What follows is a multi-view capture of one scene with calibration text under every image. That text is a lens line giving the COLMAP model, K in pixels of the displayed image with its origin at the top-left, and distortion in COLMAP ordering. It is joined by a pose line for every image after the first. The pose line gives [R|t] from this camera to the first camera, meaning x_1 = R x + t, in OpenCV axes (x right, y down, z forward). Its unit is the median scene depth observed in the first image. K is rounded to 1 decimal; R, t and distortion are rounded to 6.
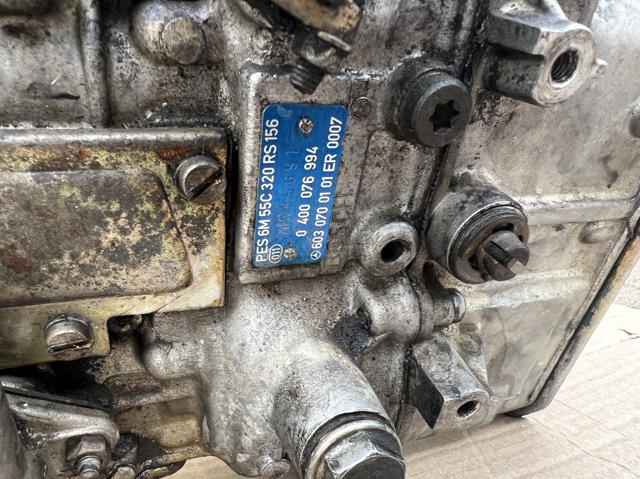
lens RADIAL K [[492.9, 0, 319.9], [0, 492.9, 312.1], [0, 0, 1]] dist [-0.006709, 0.001049]
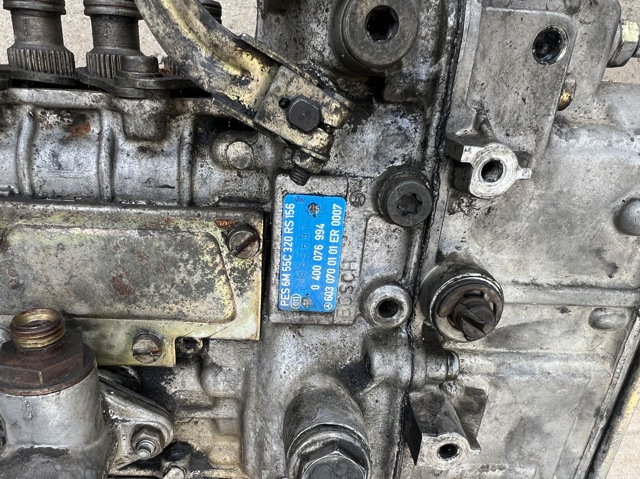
lens RADIAL K [[492.9, 0, 319.9], [0, 492.9, 312.1], [0, 0, 1]] dist [-0.006709, 0.001049]
pose [[0.963764, 0.077855, -0.255143, 0.337582], [-0.129865, 0.972403, -0.193824, 0.171839], [0.233012, 0.219934, 0.947277, -0.264027]]
